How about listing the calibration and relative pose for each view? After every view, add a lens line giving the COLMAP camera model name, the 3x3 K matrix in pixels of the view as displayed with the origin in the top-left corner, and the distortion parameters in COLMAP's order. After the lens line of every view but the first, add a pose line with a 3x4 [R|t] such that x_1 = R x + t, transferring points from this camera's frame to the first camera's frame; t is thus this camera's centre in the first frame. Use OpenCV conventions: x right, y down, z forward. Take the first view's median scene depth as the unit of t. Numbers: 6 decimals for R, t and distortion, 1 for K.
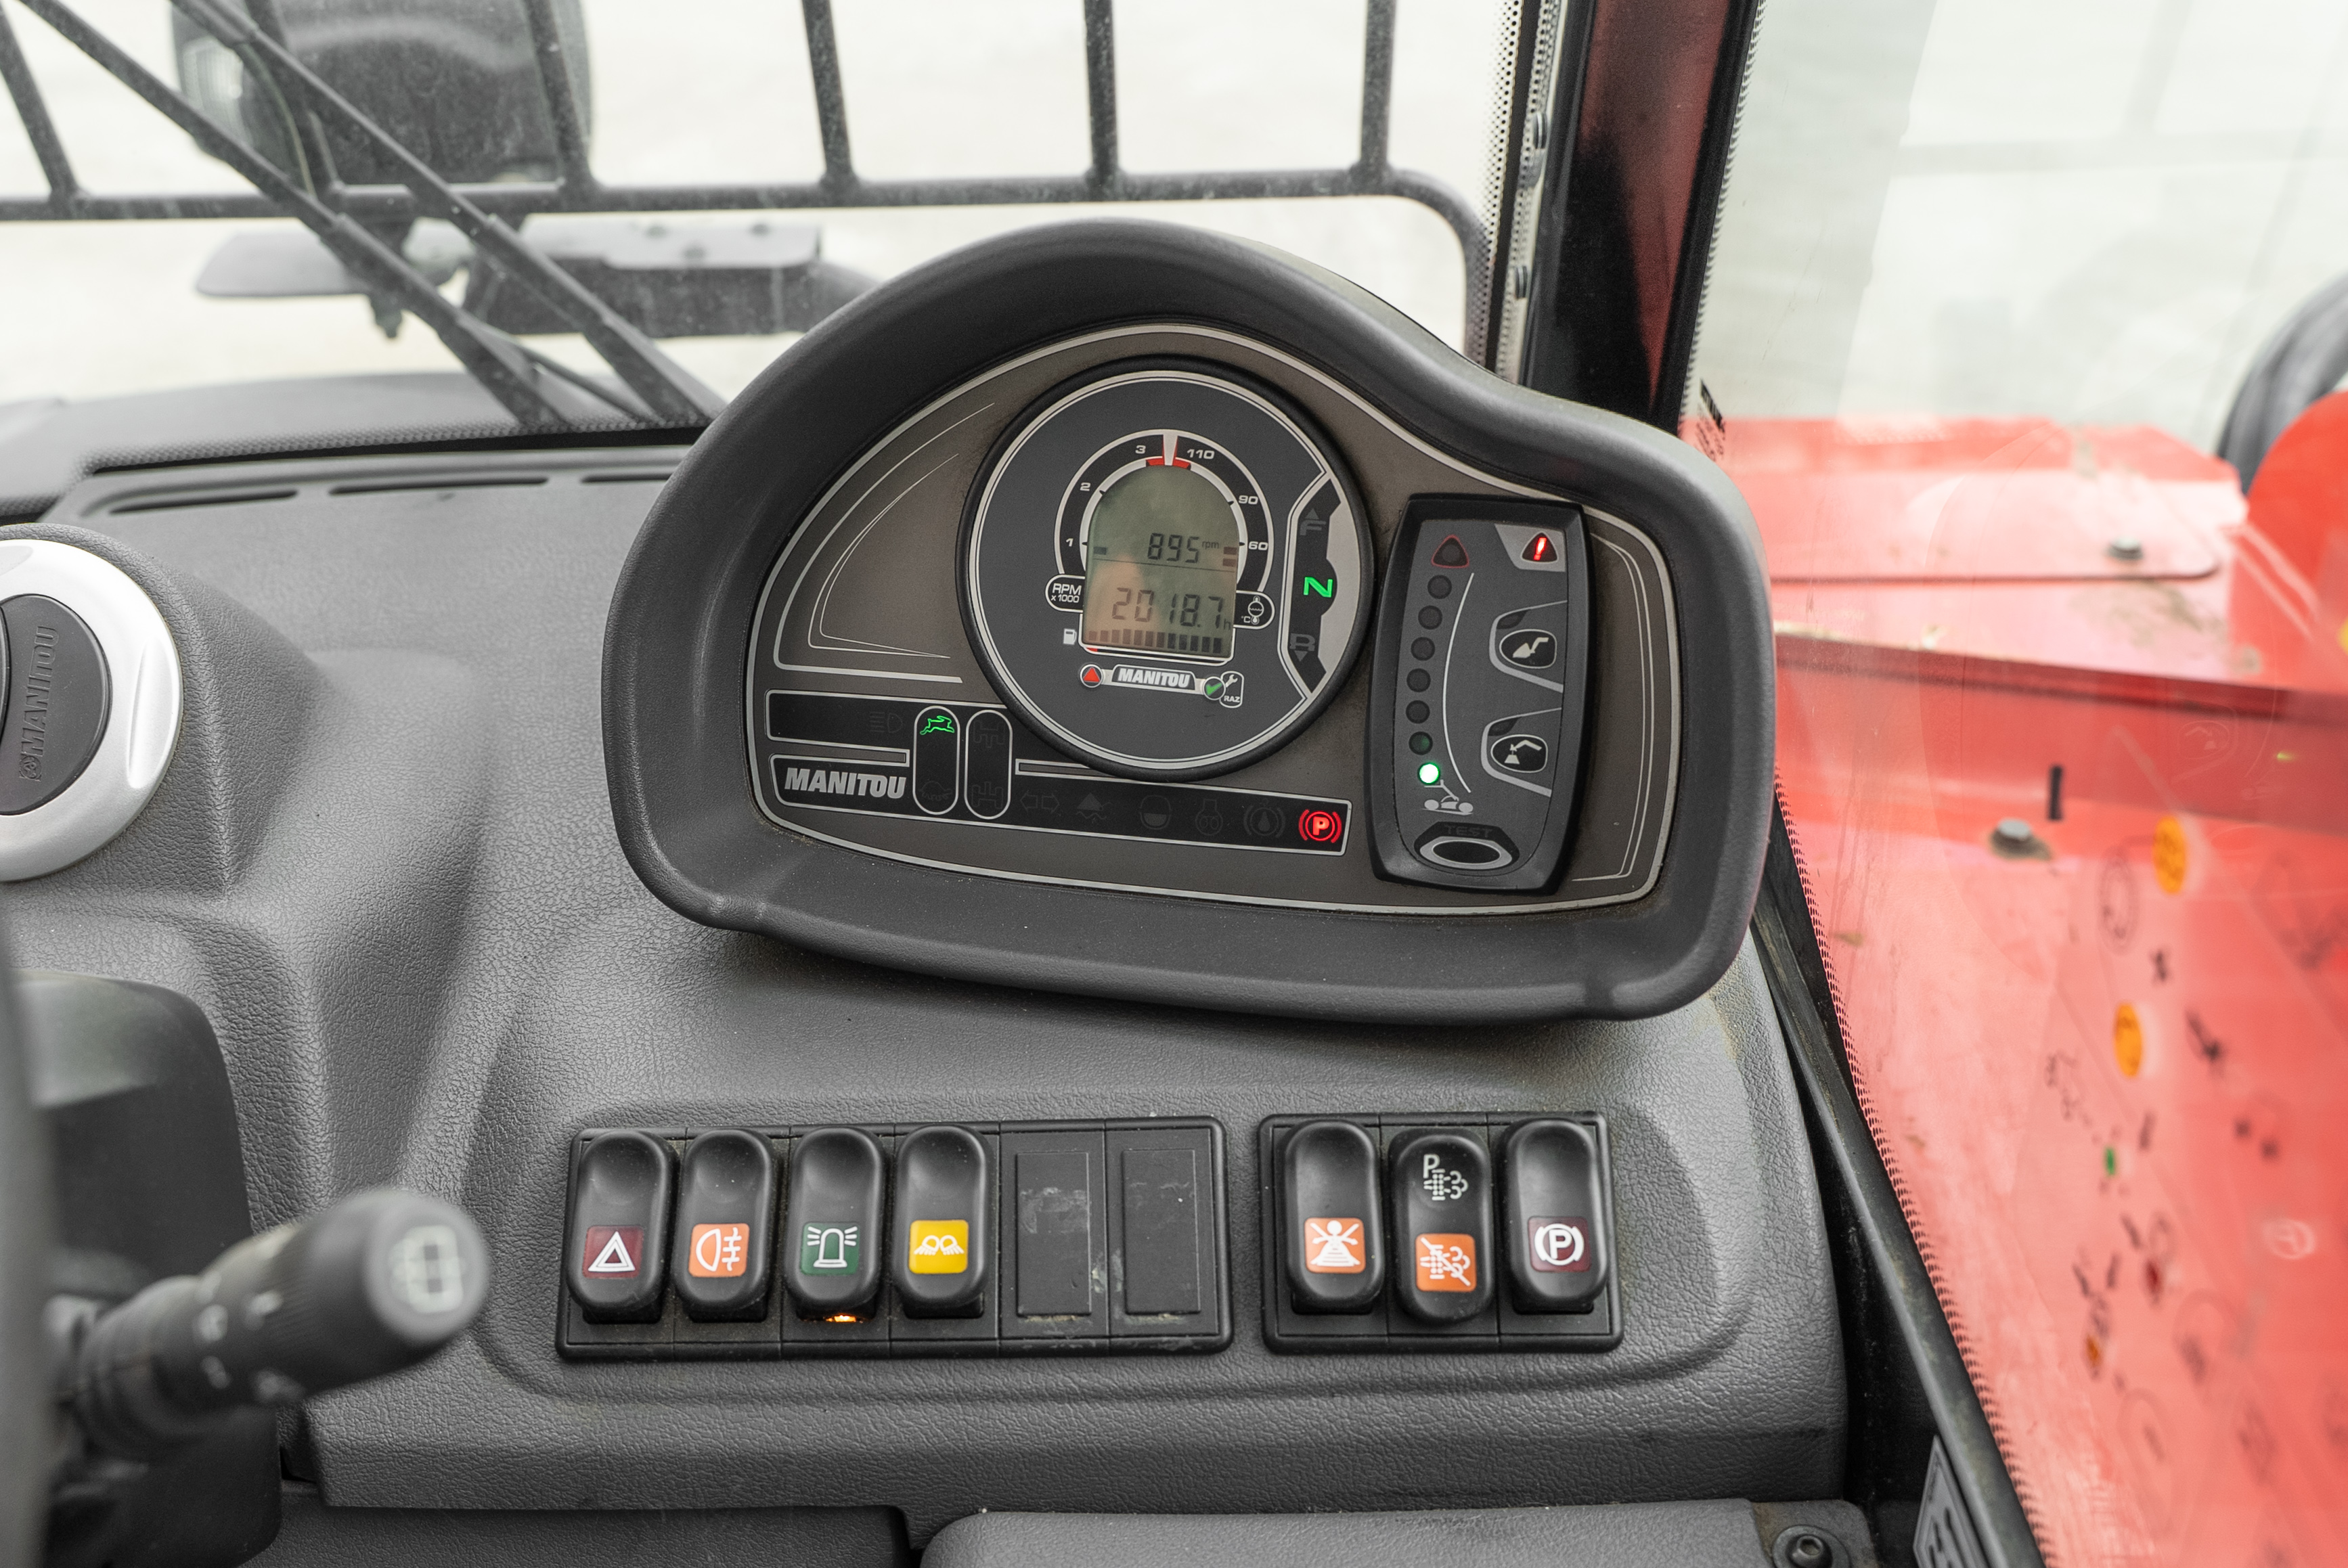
lens RADIAL K [[2206.6, 0, 1167.0], [0, 2206.6, 765.6], [0, 0, 1]] dist [0.001580, 0.000000]
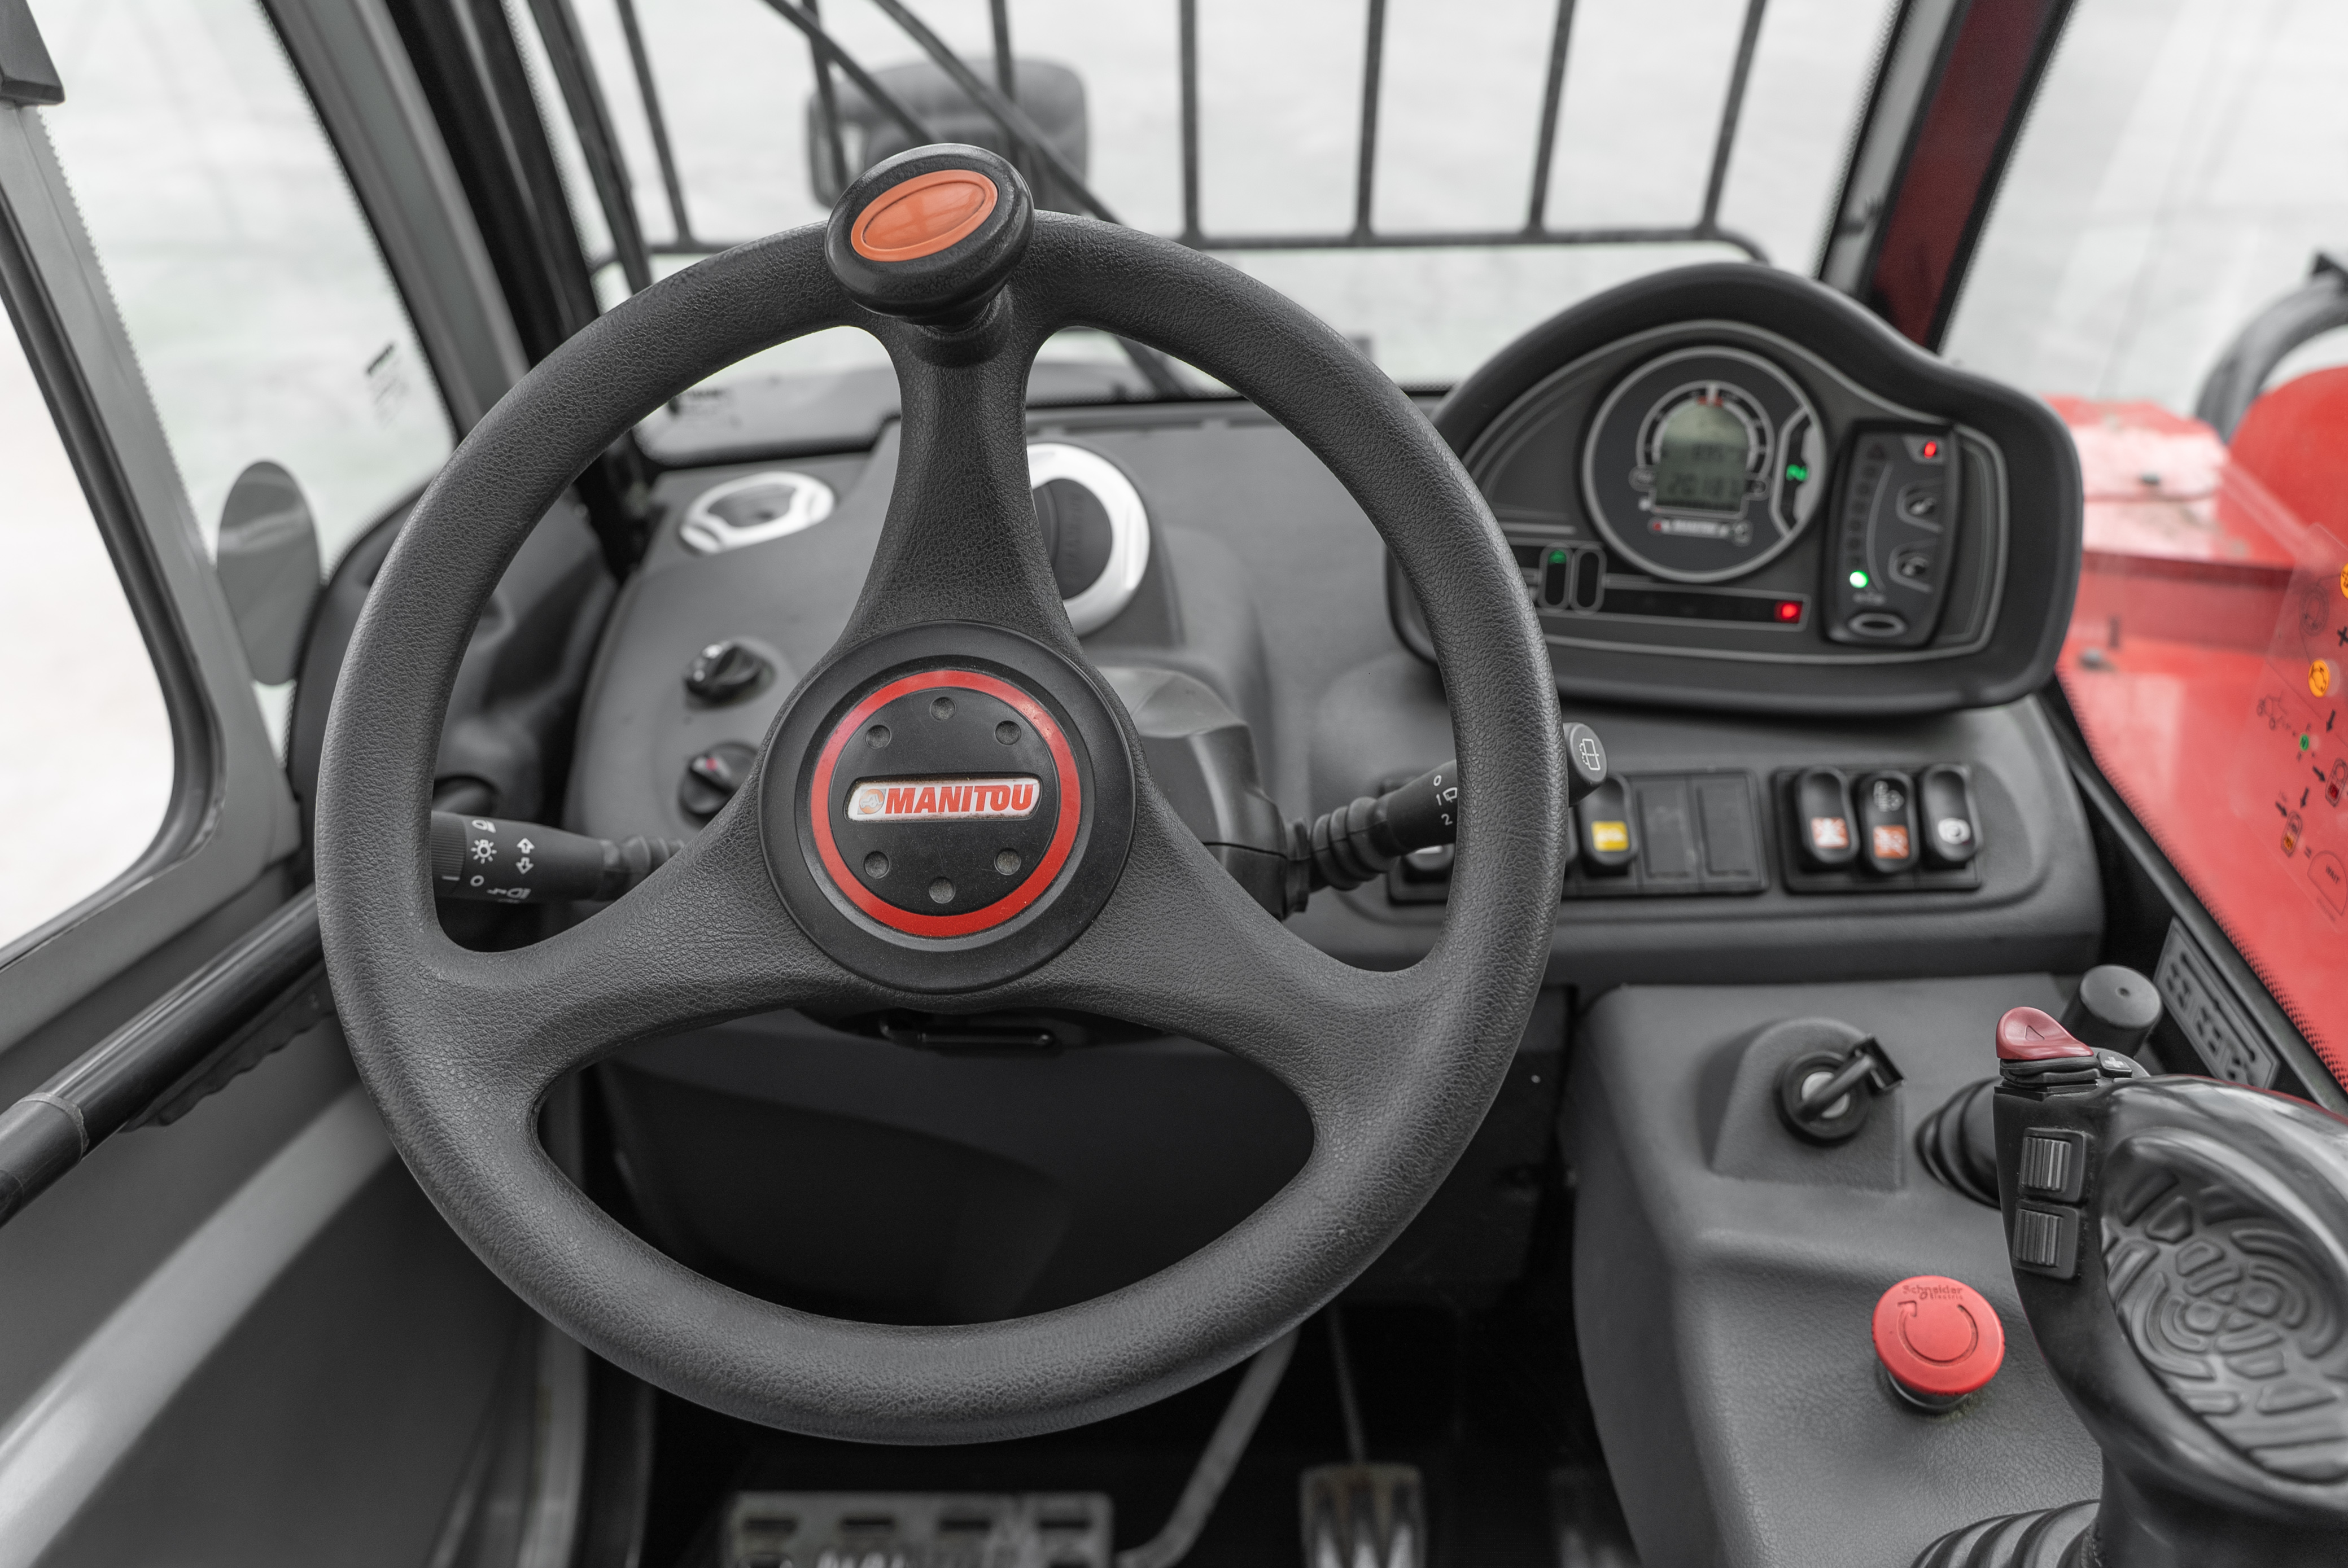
lens RADIAL K [[1872.7, 0, 1179.9], [0, 1872.7, 784.3], [0, 0, 1]] dist [0.013581, -0.029011]
pose [[0.999787, -0.003125, 0.020378, -0.462585], [0.002336, 0.999251, 0.038624, 0.109816], [-0.020483, -0.038568, 0.999046, -0.500934]]
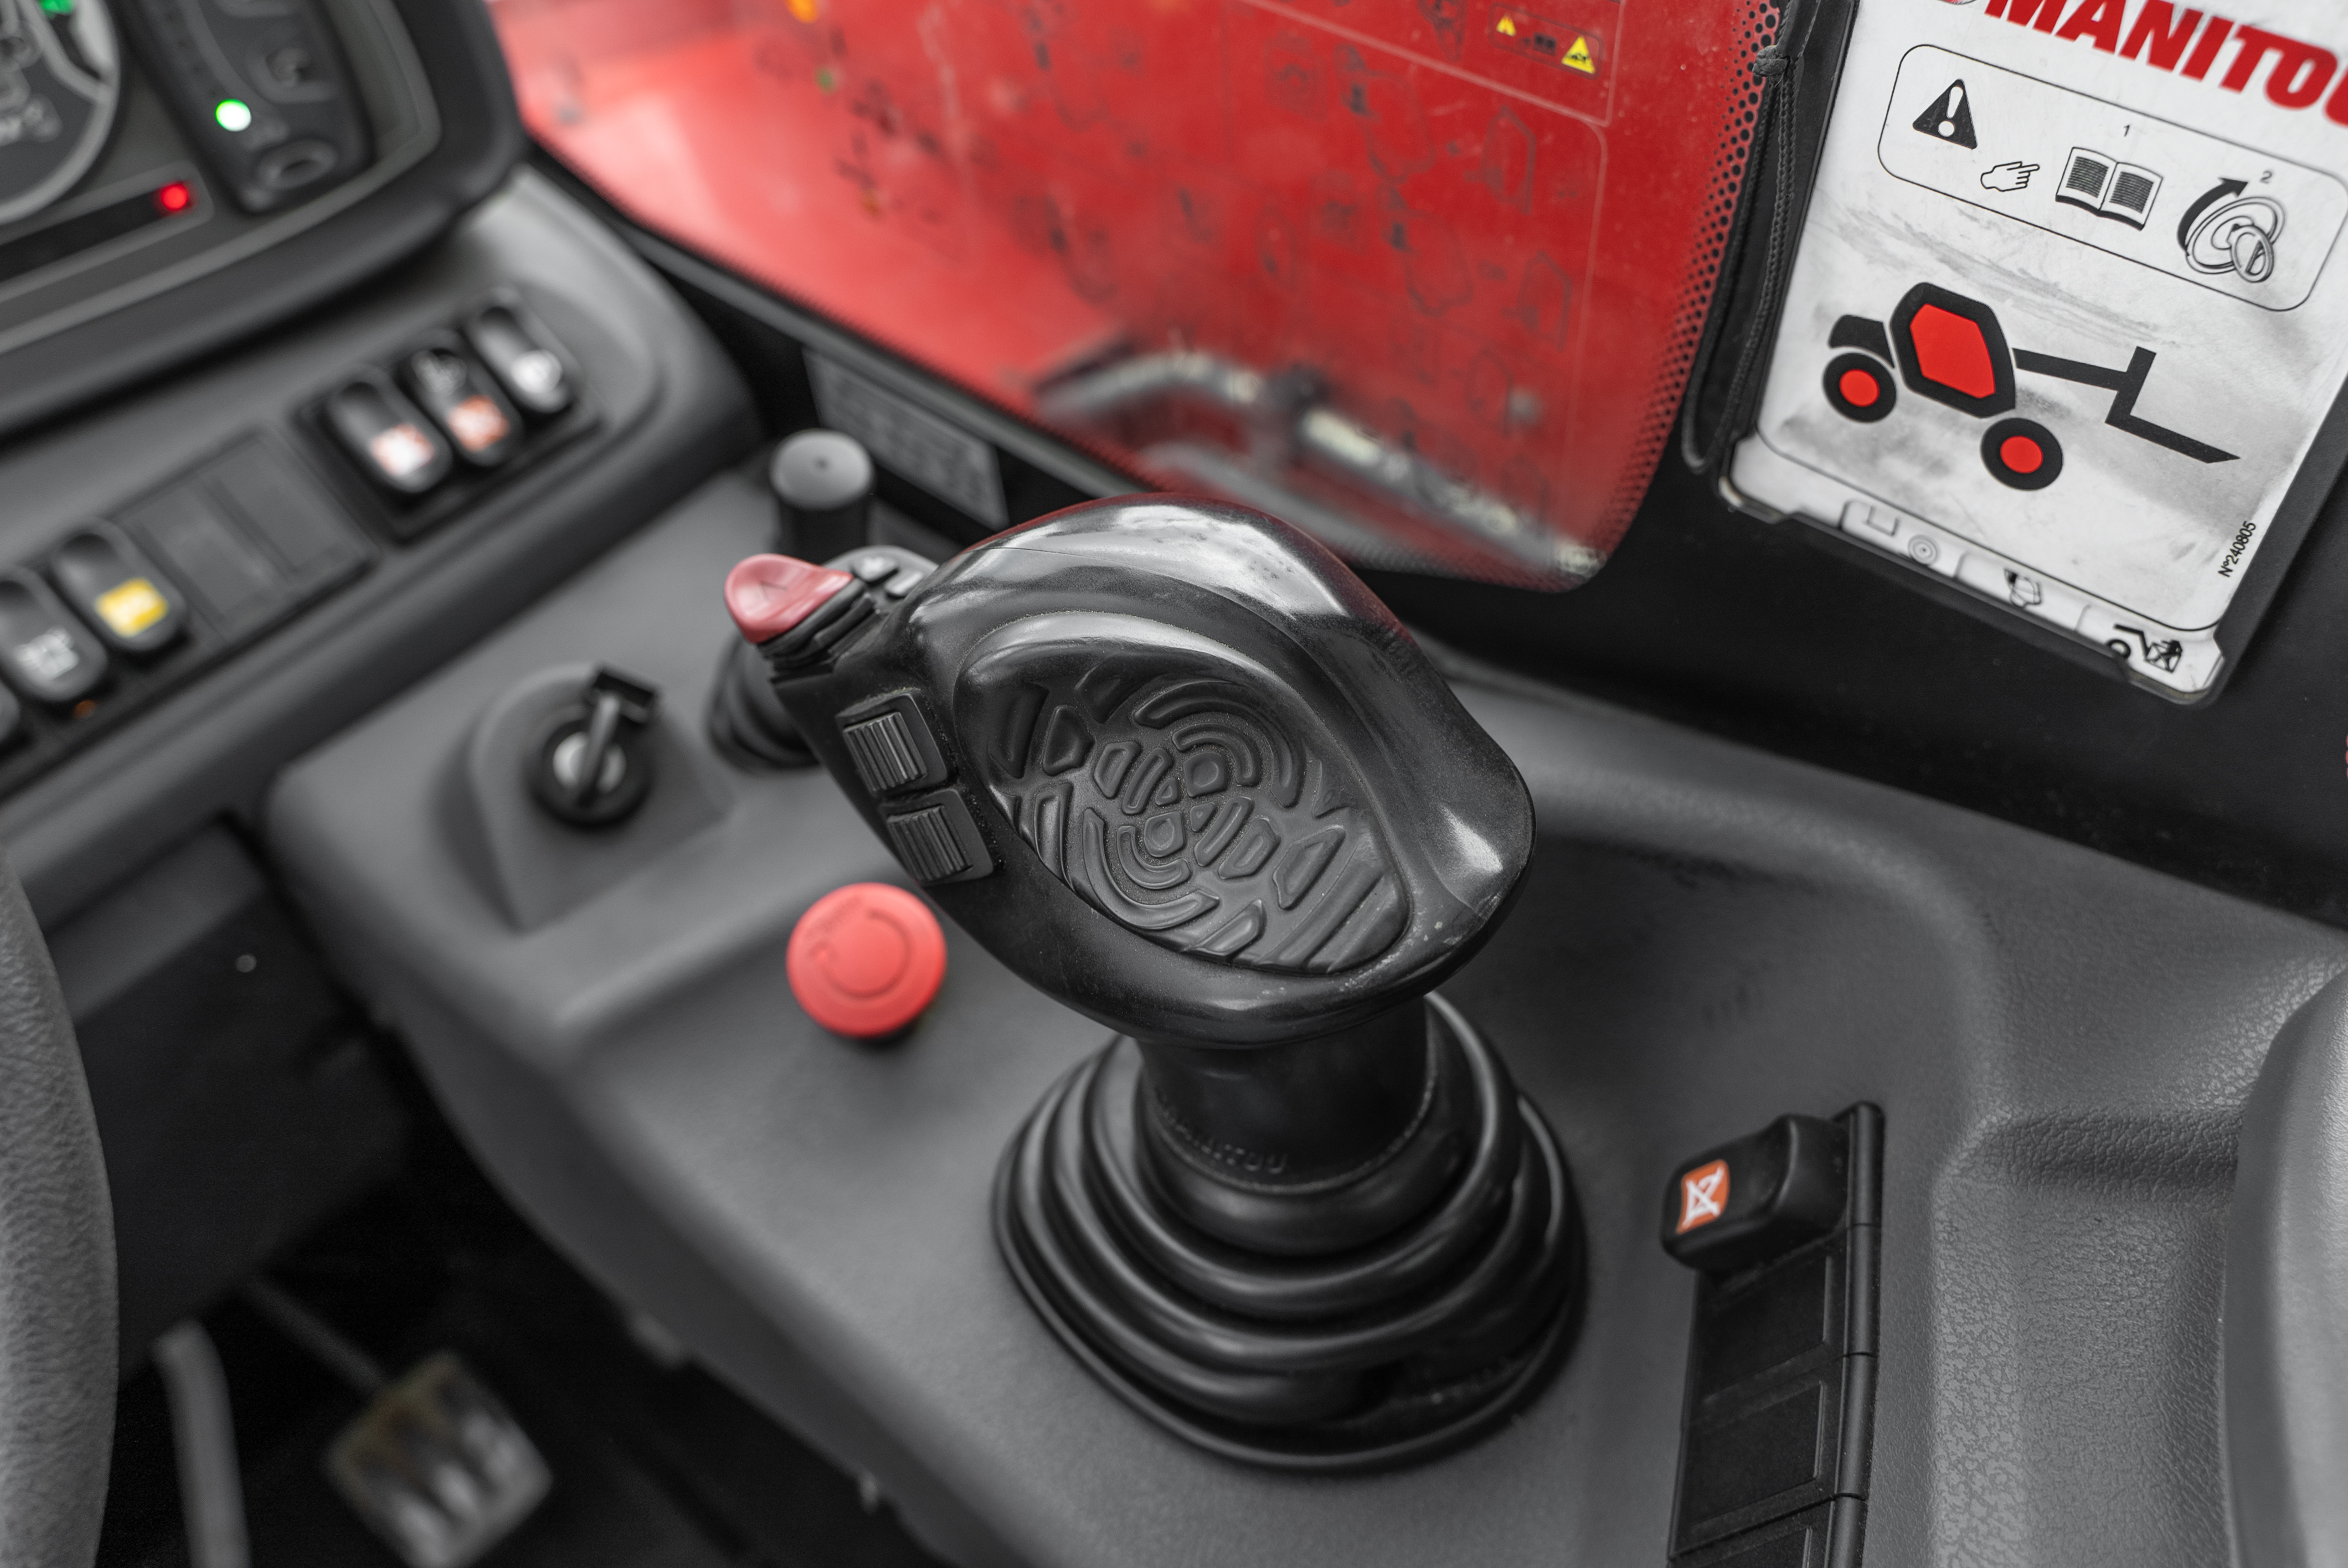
lens RADIAL K [[1872.7, 0, 1162.8], [0, 1872.7, 799.4], [0, 0, 1]] dist [0.013581, -0.029011]
pose [[0.647070, -0.572446, 0.503594, -0.308015], [0.418395, 0.818778, 0.393126, 0.127406], [-0.637375, -0.043679, 0.769315, -0.187399]]
